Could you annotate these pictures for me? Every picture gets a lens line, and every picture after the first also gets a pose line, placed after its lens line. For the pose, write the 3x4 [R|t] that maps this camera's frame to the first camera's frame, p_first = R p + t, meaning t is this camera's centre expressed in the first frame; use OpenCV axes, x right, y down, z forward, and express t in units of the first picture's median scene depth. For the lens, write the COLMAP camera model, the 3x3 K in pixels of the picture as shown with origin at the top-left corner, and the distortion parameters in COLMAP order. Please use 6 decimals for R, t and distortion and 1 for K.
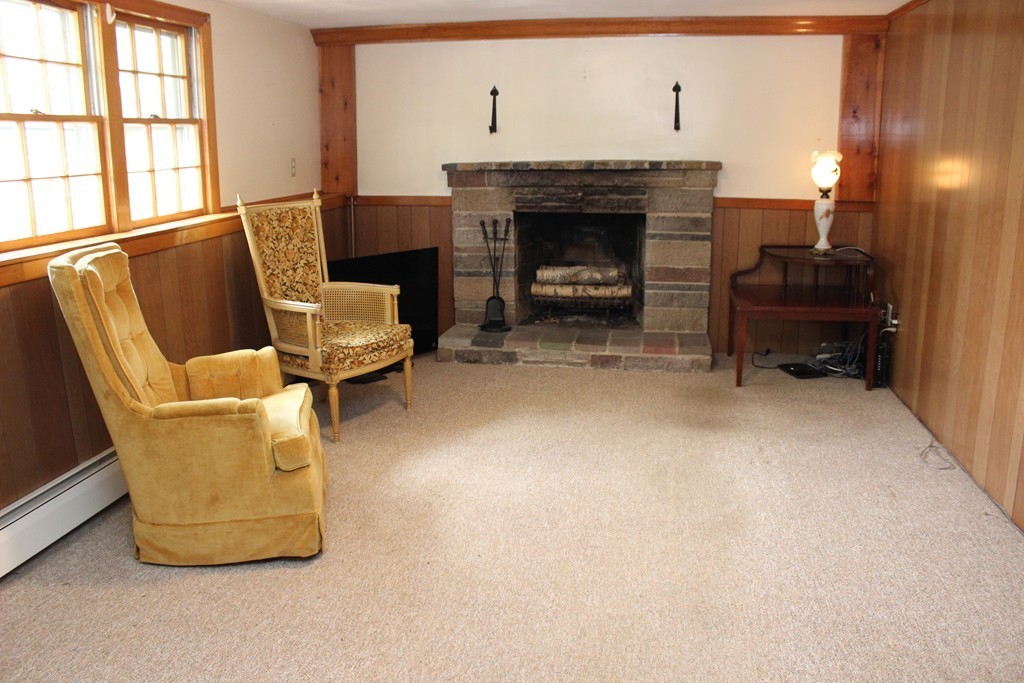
lens RADIAL K [[844.9, 0, 512.0], [0, 844.9, 341.5], [0, 0, 1]] dist [-0.164335, 0.126168]
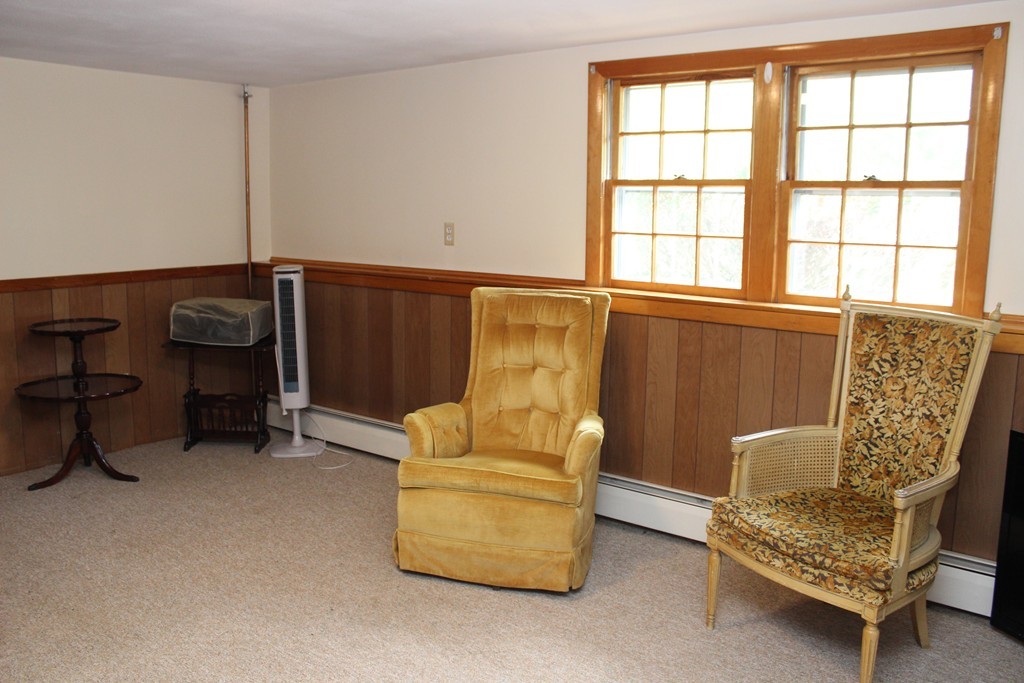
lens RADIAL K [[844.9, 0, 512.0], [0, 844.9, 341.5], [0, 0, 1]] dist [-0.164335, 0.126168]
pose [[-0.481768, 0.151443, -0.863114, 0.517816], [-0.196183, 0.941313, 0.274668, -0.312984], [0.854056, 0.301655, -0.423784, 1.230144]]
